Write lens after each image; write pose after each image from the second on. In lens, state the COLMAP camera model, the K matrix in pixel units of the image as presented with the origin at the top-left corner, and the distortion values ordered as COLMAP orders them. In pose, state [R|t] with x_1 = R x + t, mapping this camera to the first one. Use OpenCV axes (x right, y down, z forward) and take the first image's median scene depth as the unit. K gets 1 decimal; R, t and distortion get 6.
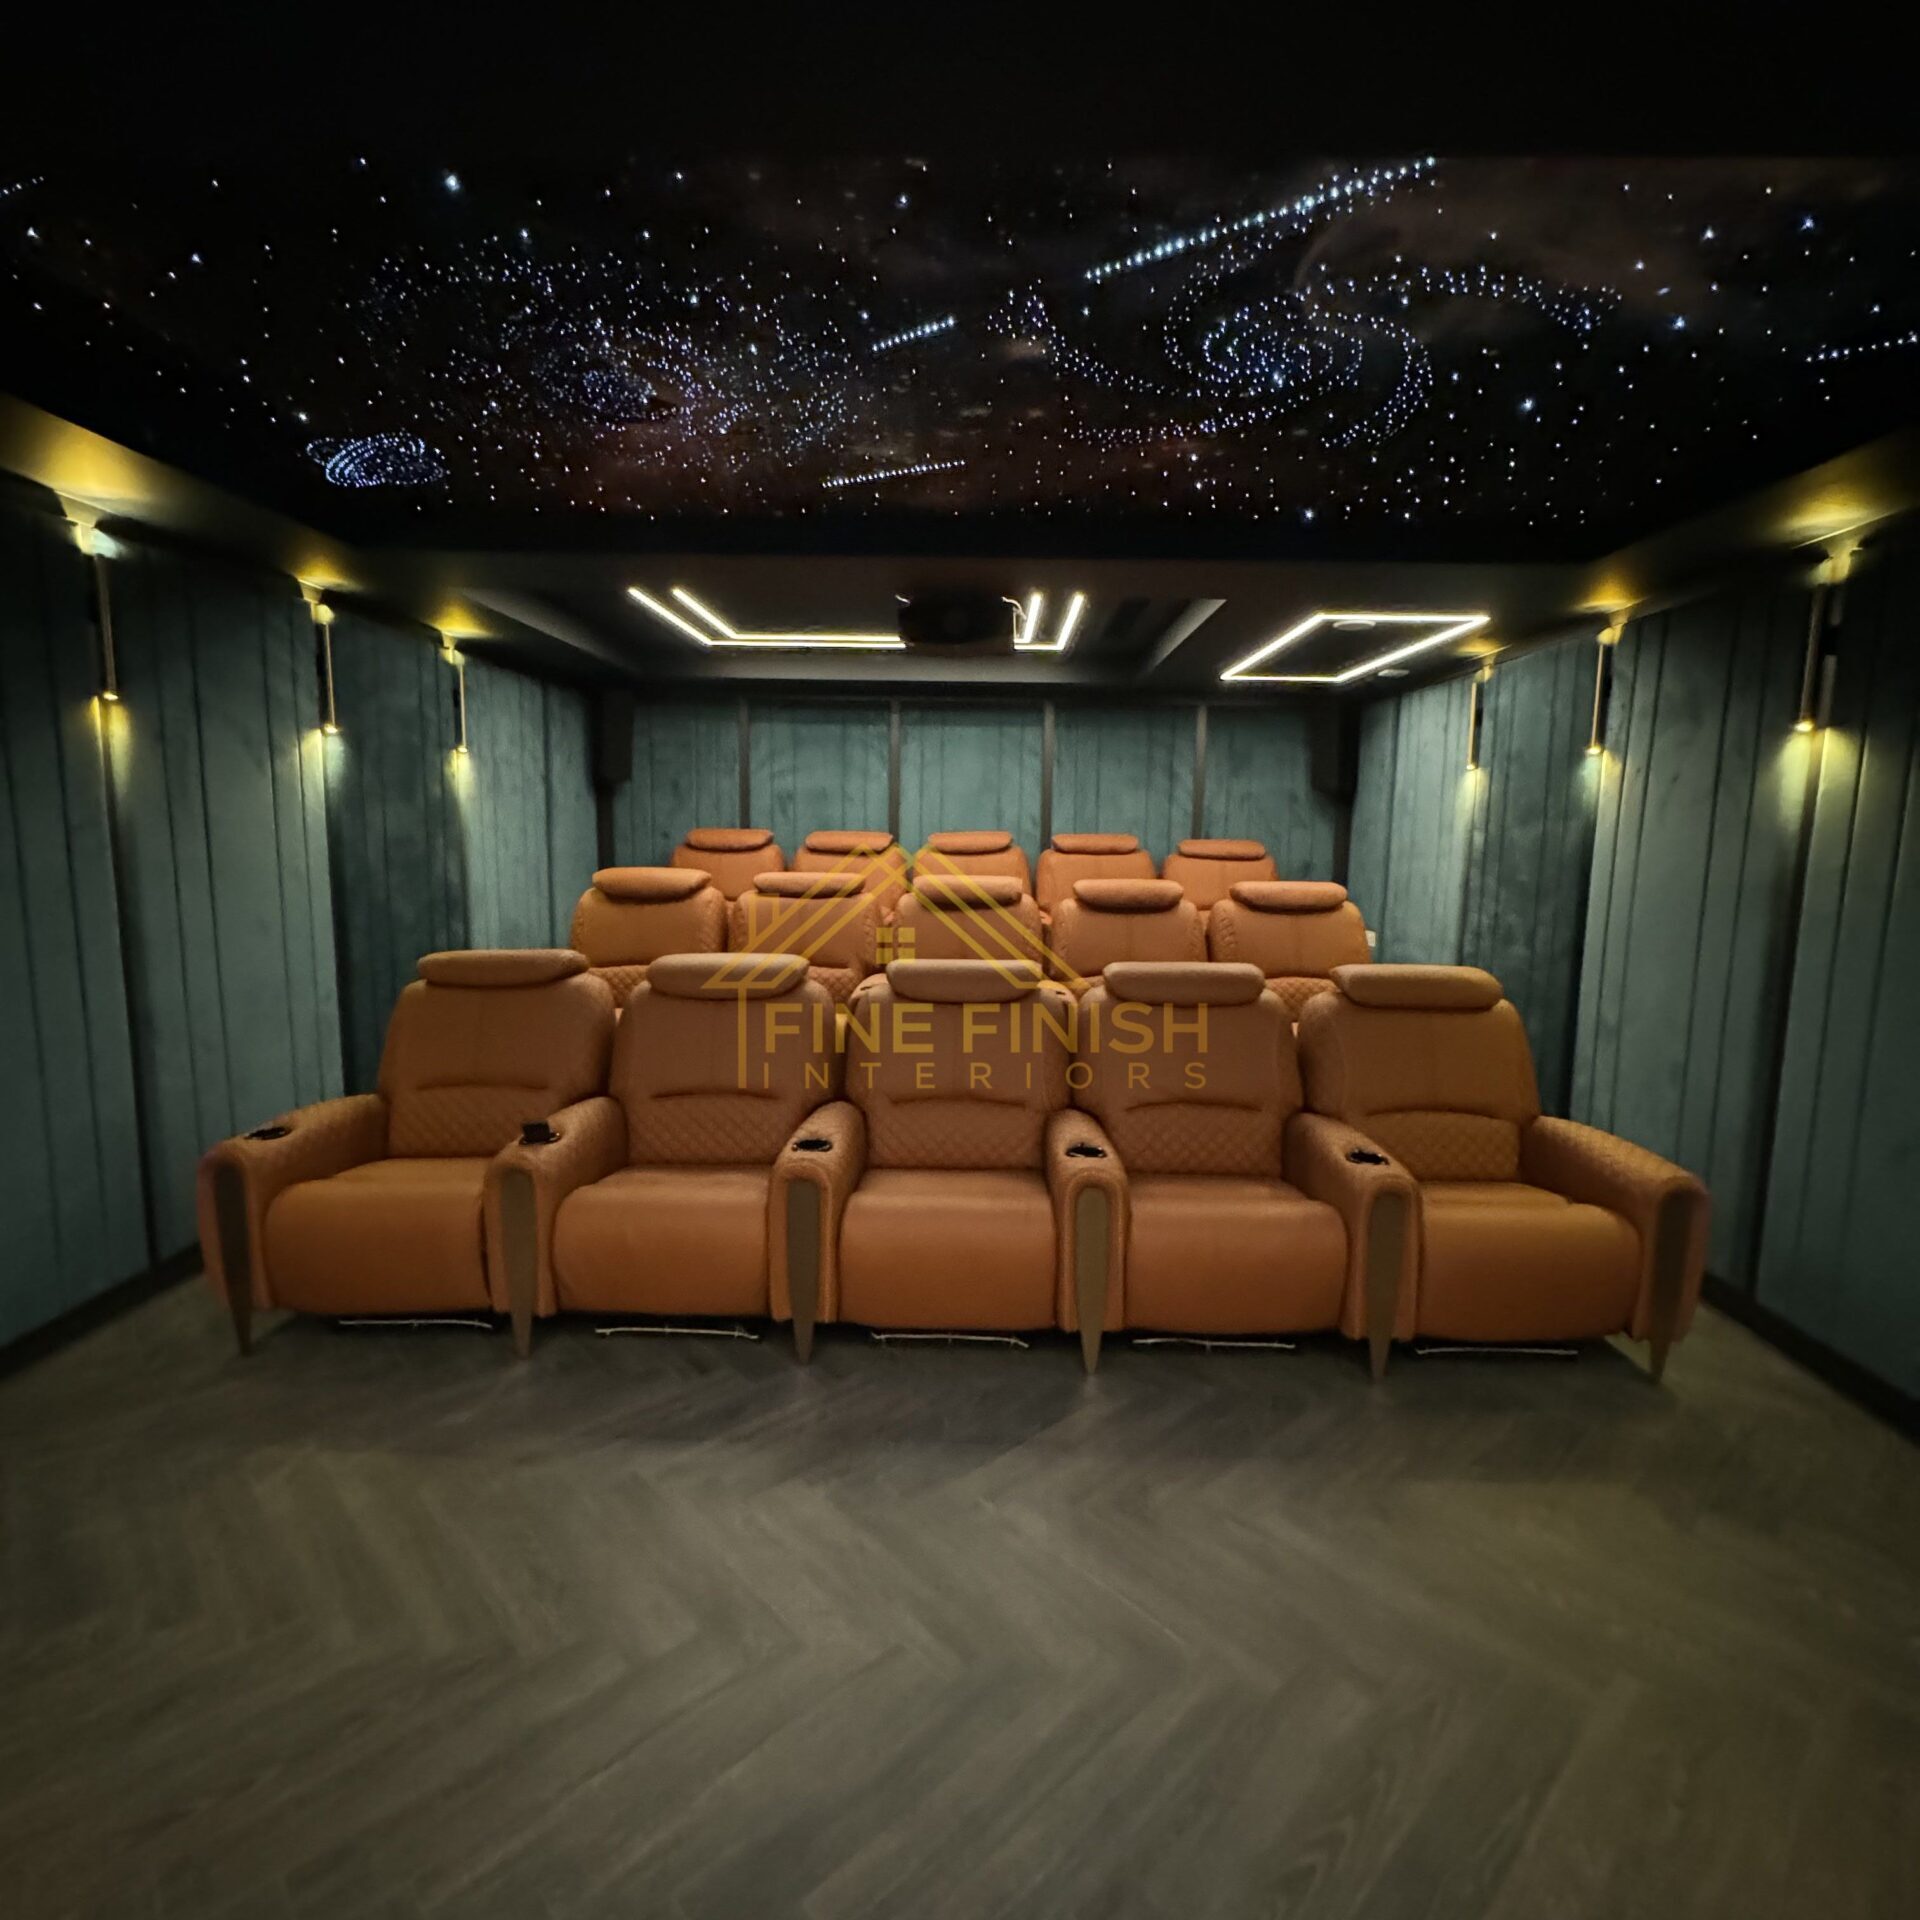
lens RADIAL K [[1034.0, 0, 955.8], [0, 1034.0, 966.9], [0, 0, 1]] dist [-0.004622, 0.001926]
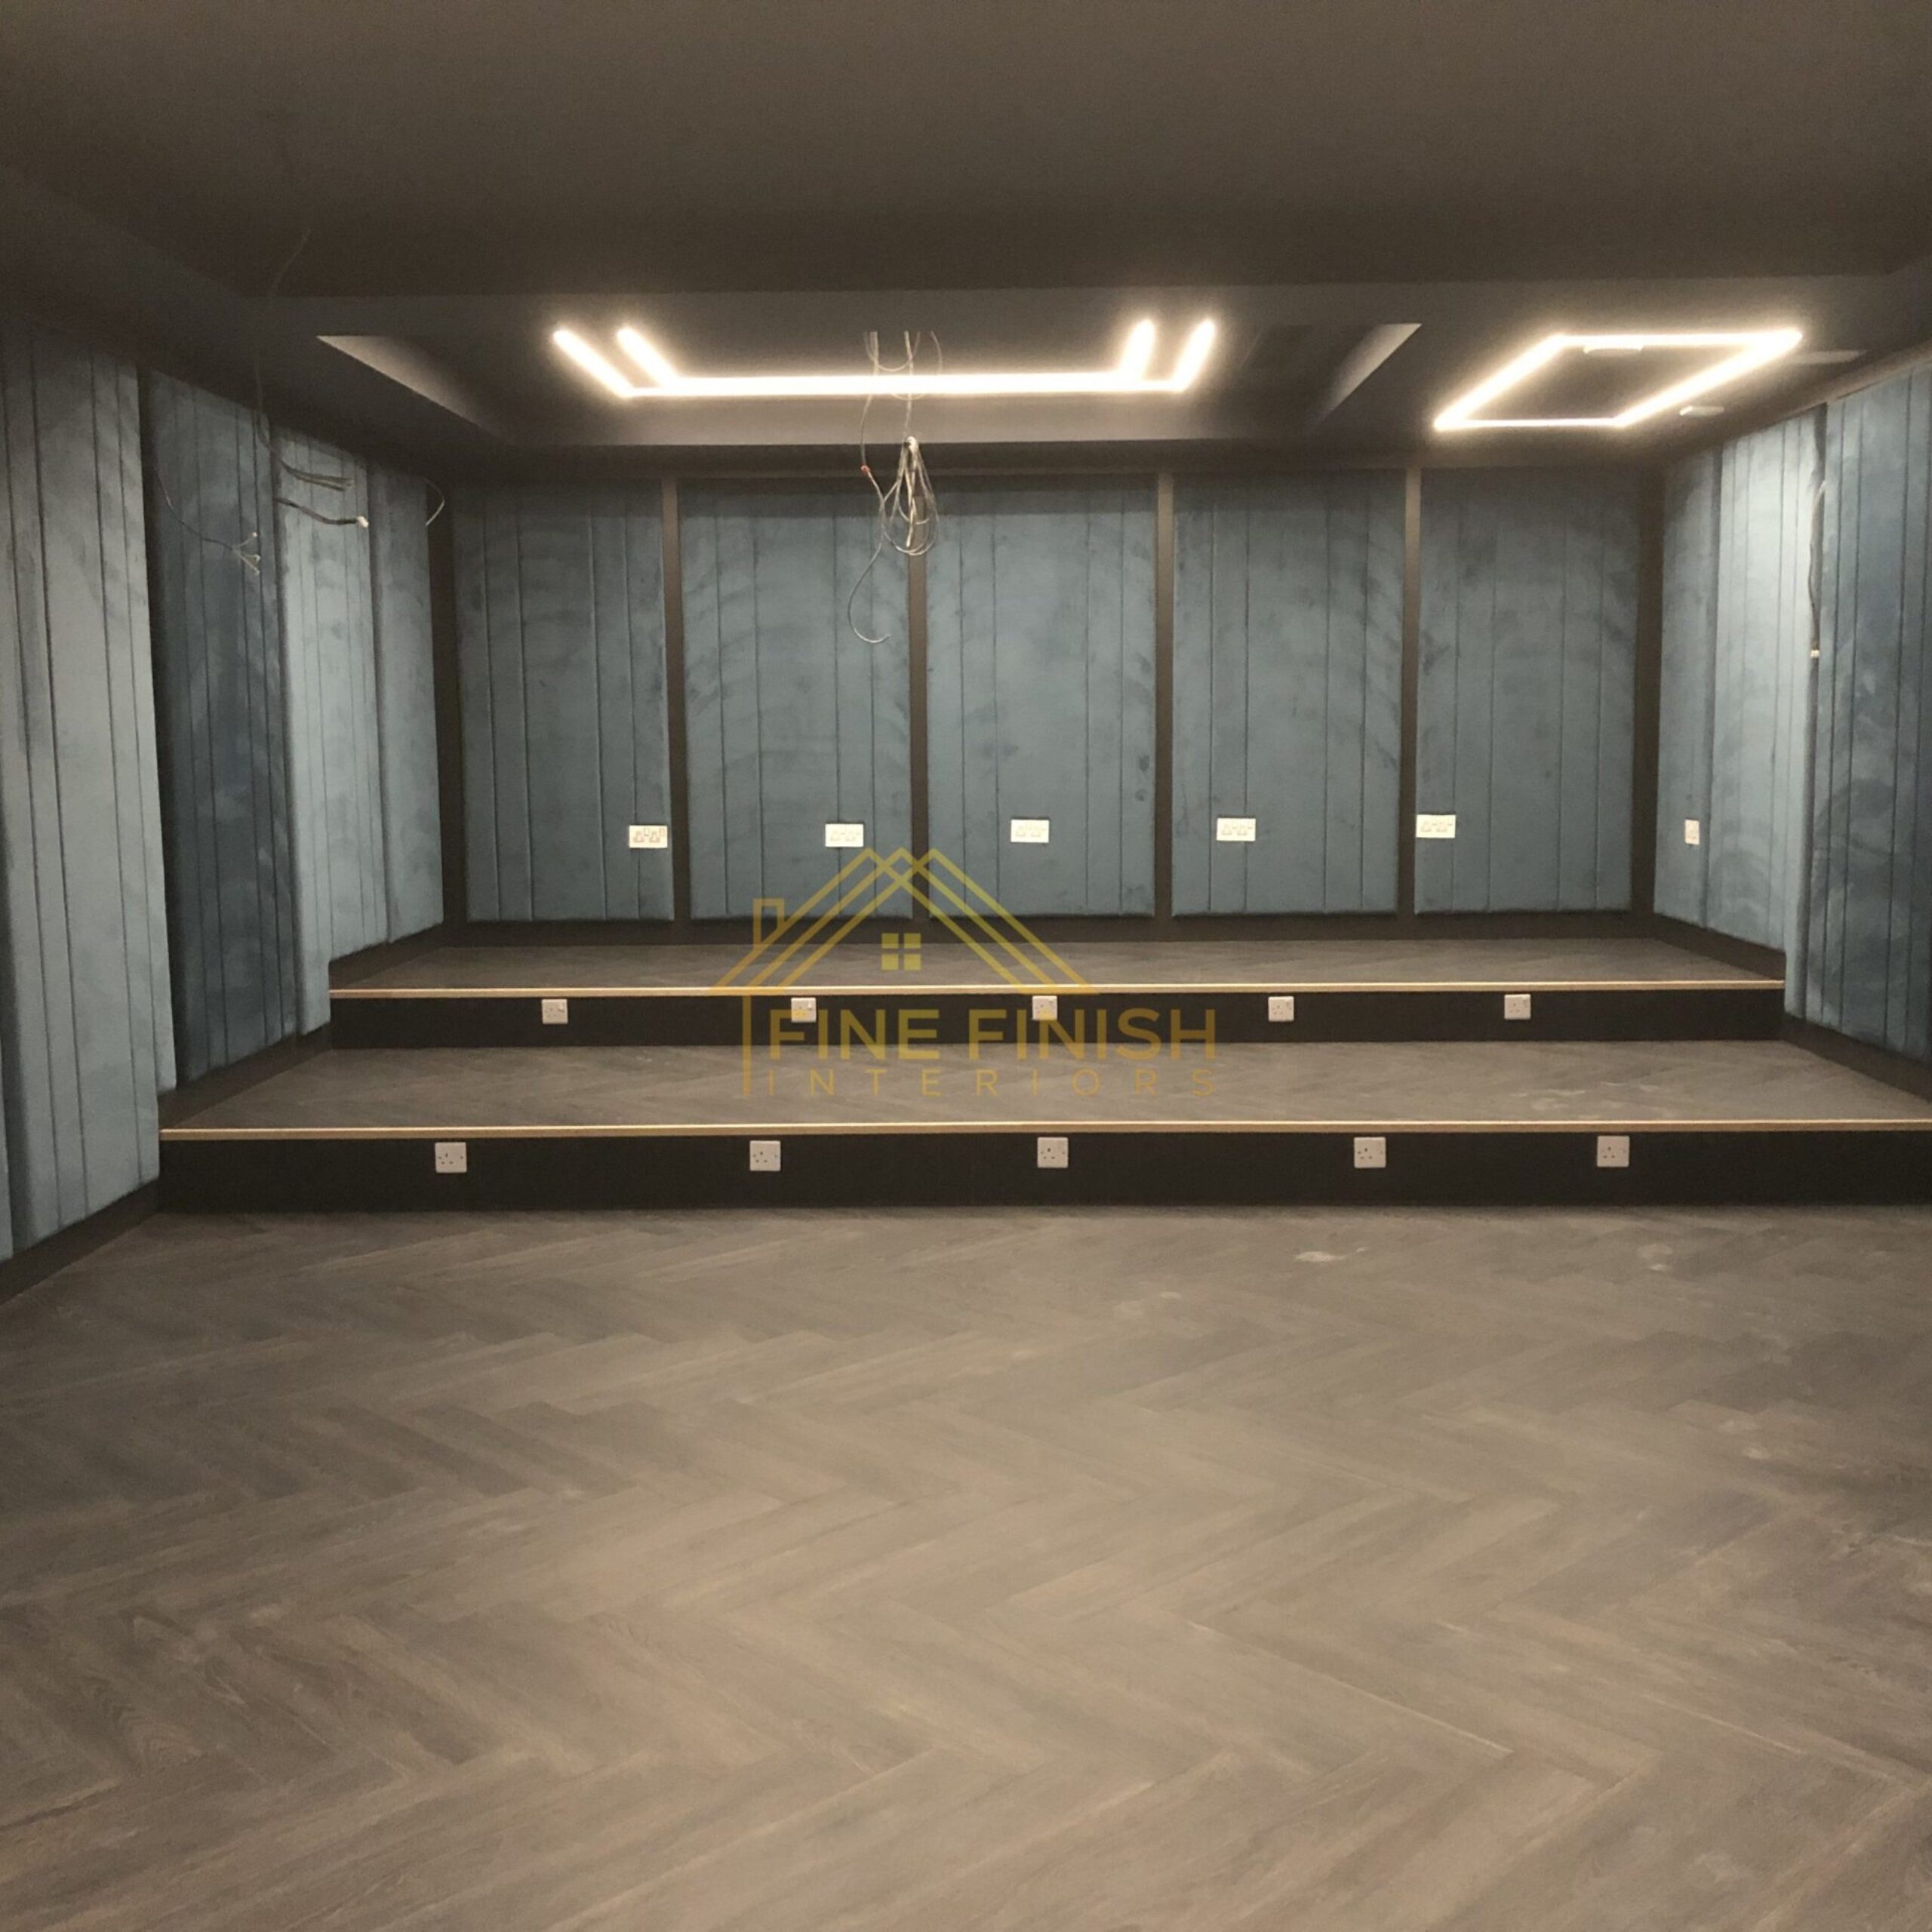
lens RADIAL K [[2117.6, 0, 967.0], [0, 2117.6, 969.4], [0, 0, 1]] dist [0.028854, 0.000000]
pose [[0.999617, -0.027669, -0.000411, -0.076222], [0.027658, 0.999473, -0.016974, 0.129592], [0.000880, 0.016956, 0.999856, -0.568134]]
